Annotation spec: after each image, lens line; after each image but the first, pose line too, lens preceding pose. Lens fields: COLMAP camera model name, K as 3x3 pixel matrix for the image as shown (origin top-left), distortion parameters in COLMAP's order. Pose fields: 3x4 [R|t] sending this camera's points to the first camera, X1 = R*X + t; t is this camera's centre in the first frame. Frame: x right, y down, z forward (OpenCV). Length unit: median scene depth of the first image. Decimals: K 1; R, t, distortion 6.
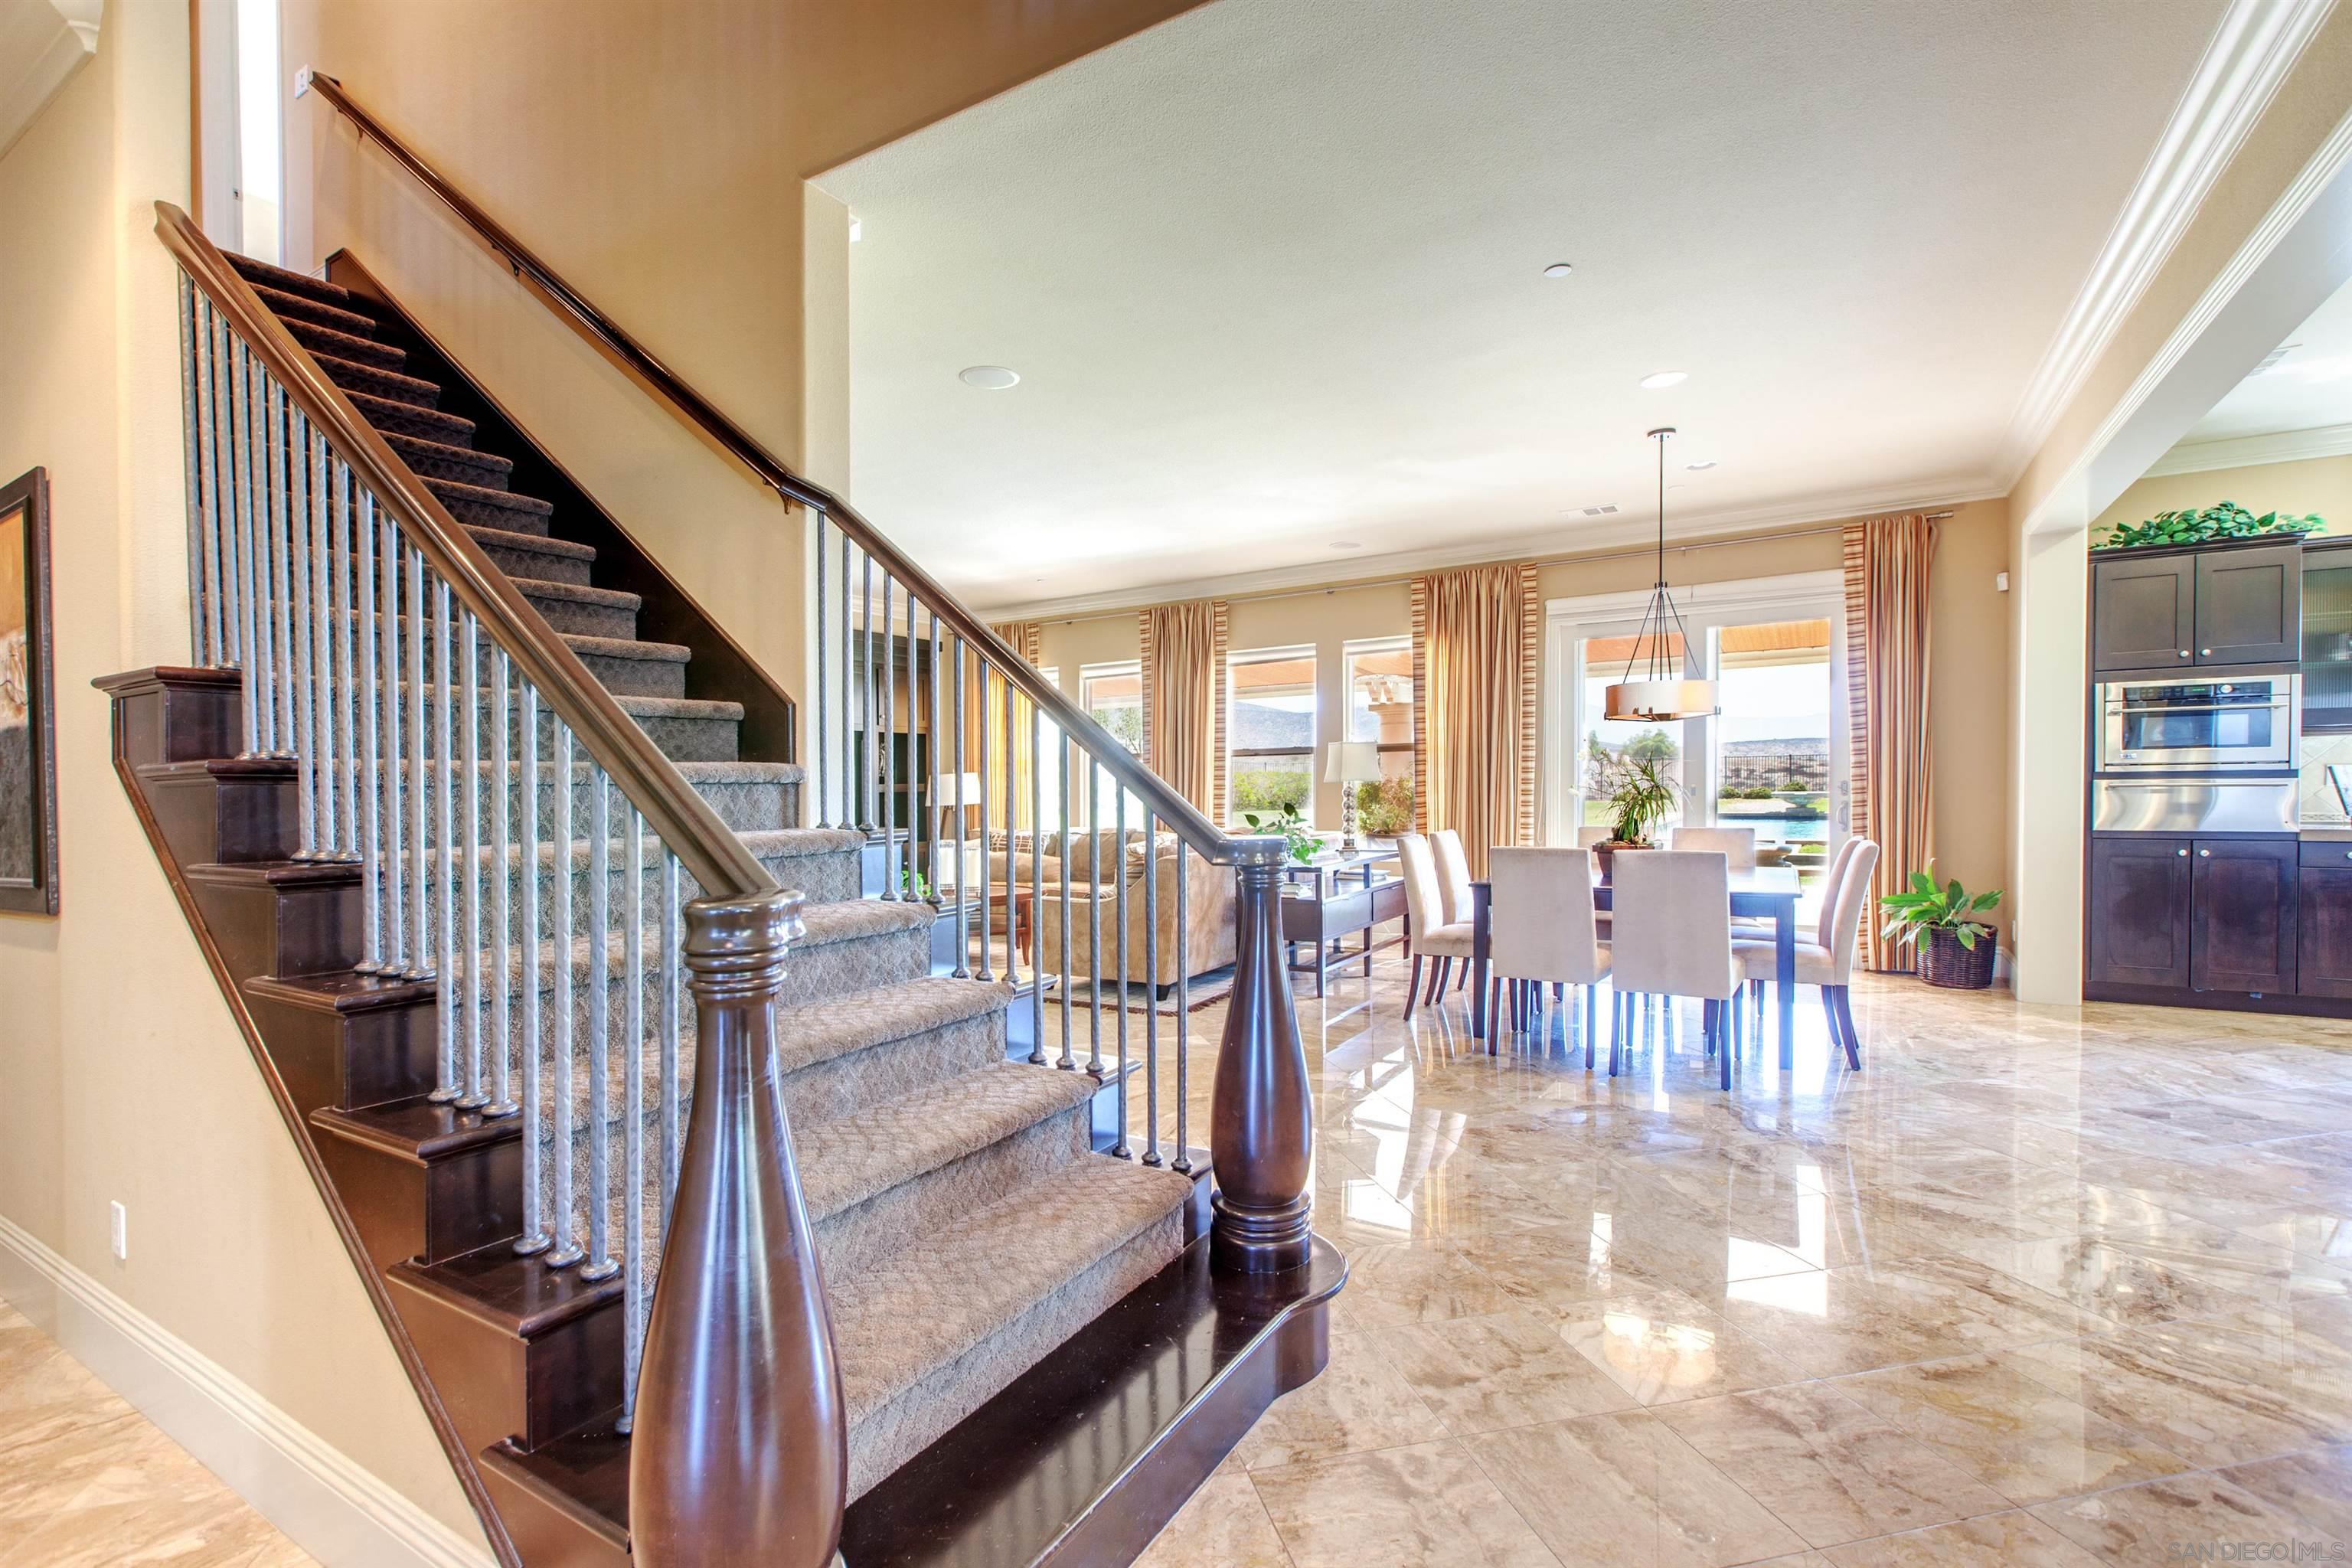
lens RADIAL K [[1047.8, 0, 1138.0], [0, 1047.8, 807.8], [0, 0, 1]] dist [0.014682, -0.002622]
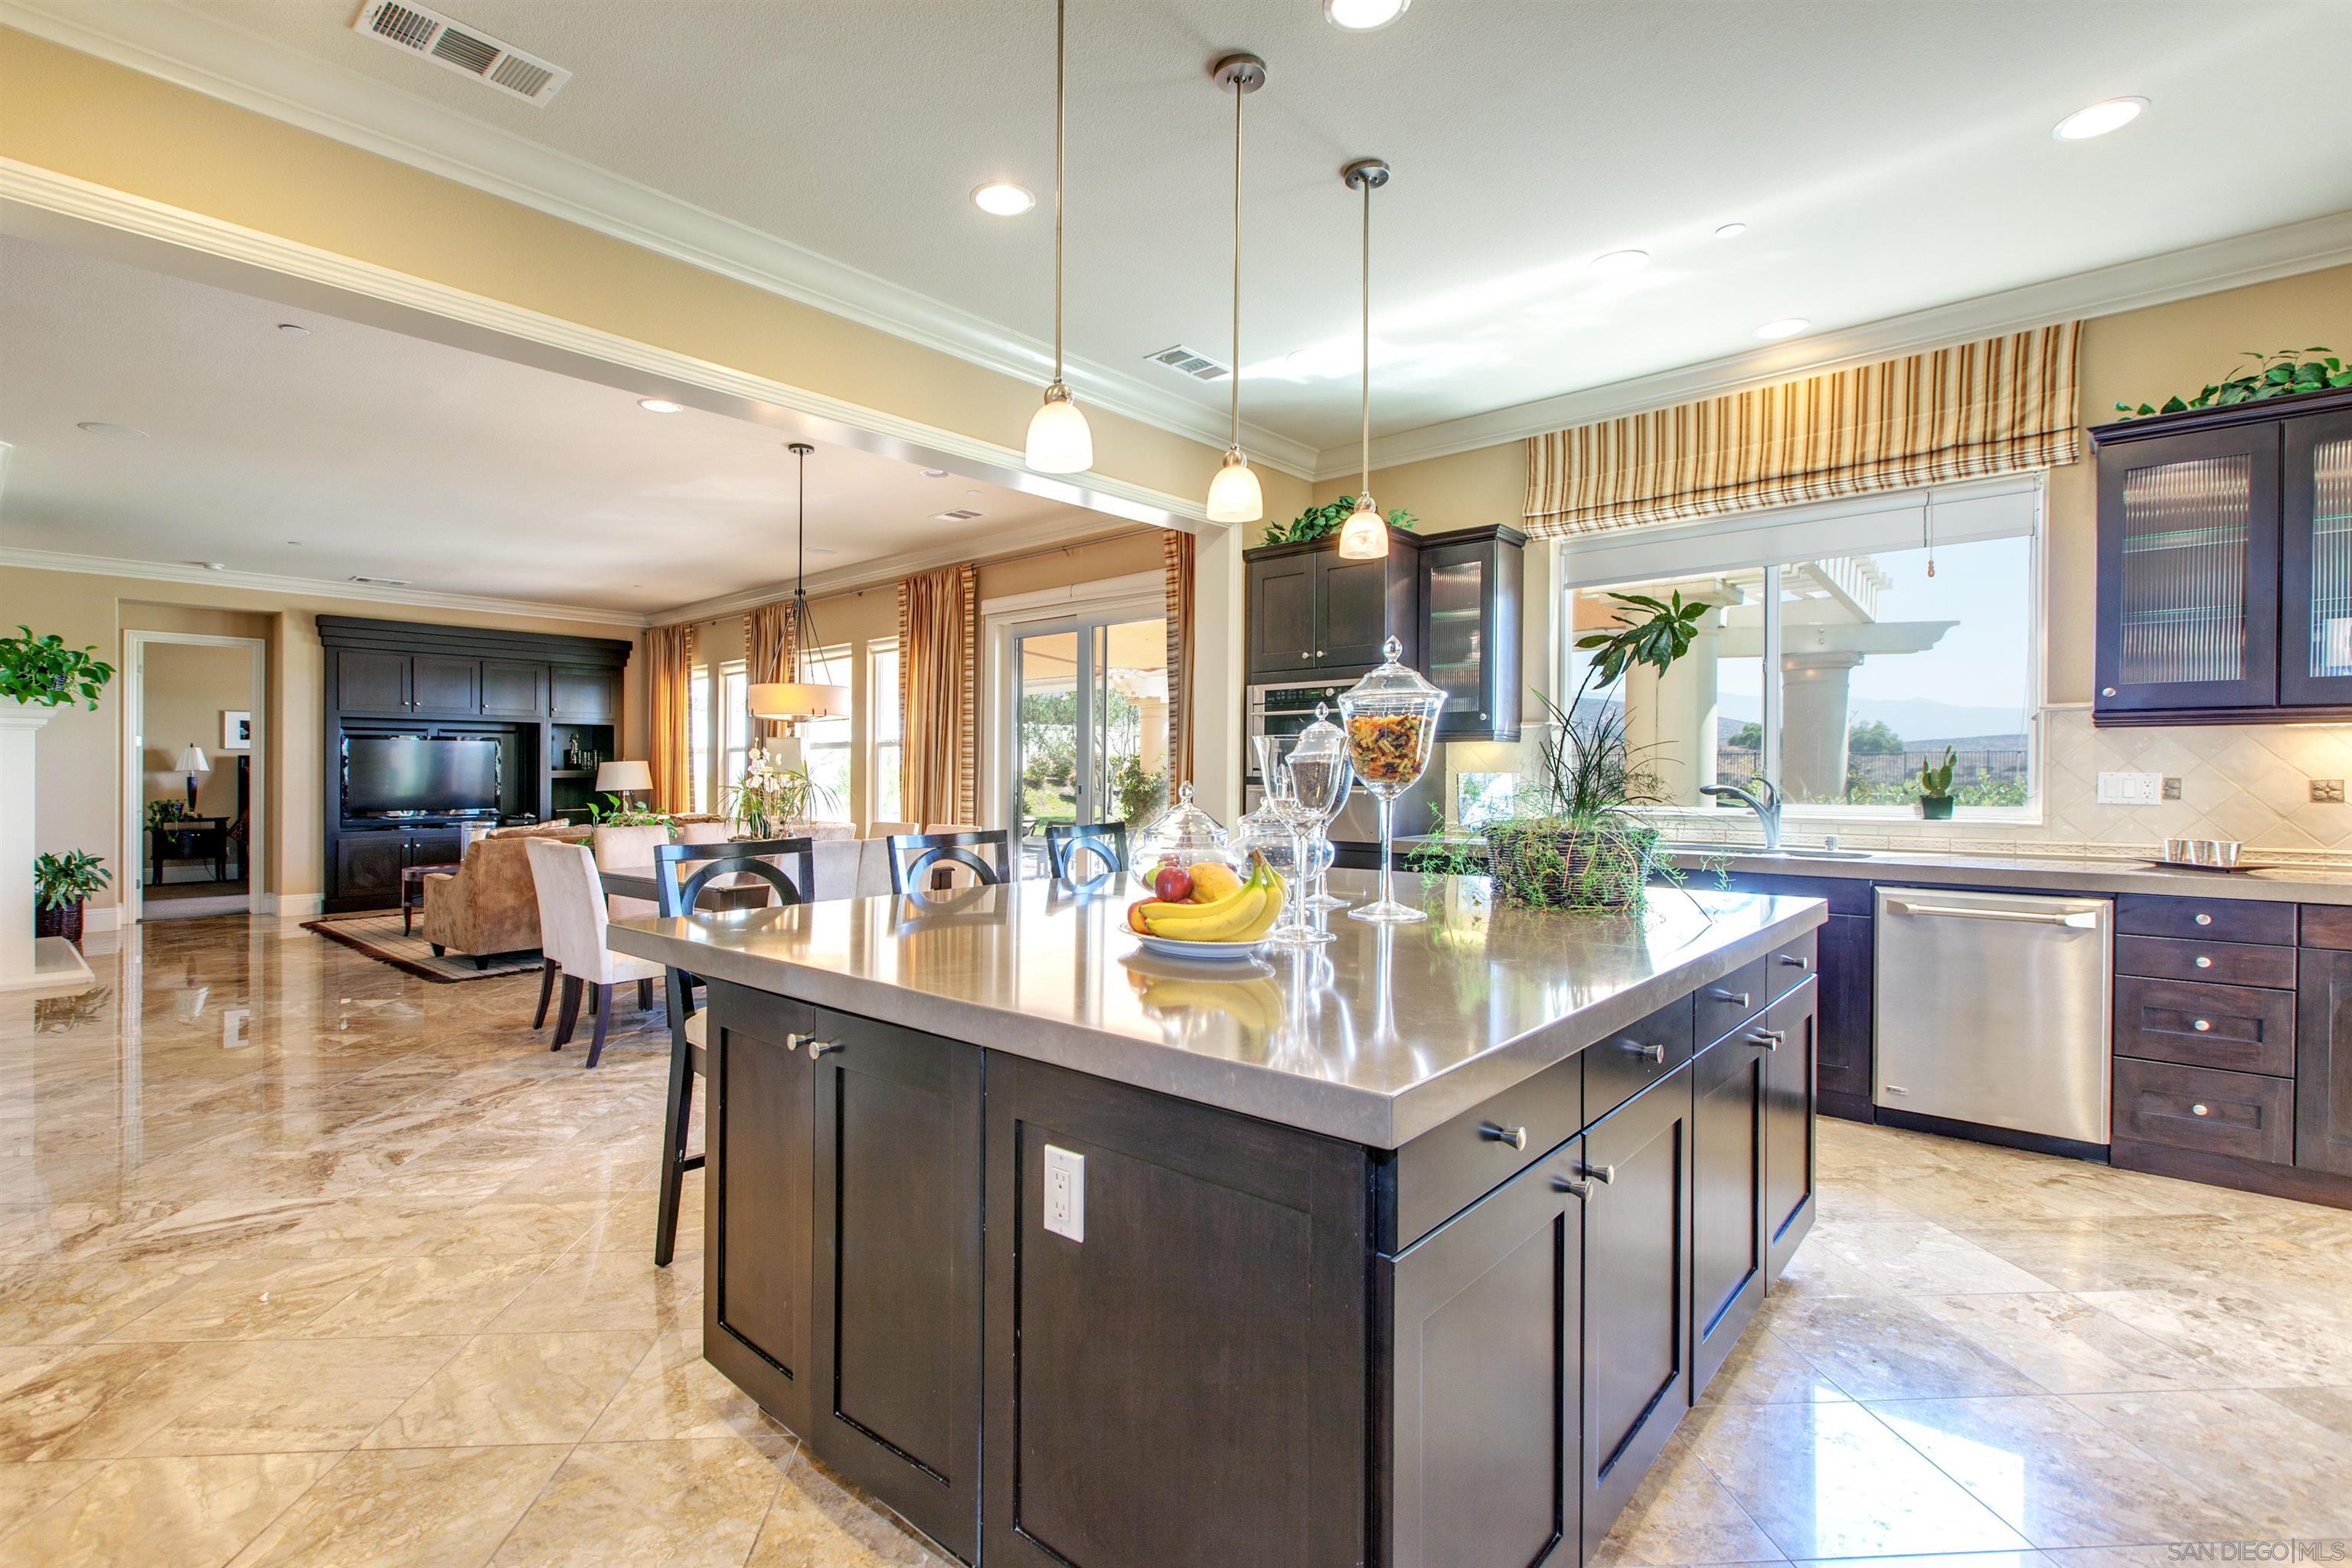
lens RADIAL K [[1047.8, 0, 1104.3], [0, 1047.8, 783.3], [0, 0, 1]] dist [0.014682, -0.002622]
pose [[0.982012, 0.014141, -0.188290, 0.834884], [-0.015733, 0.999852, -0.006965, -0.016403], [0.188164, 0.009802, 0.982089, 0.023889]]
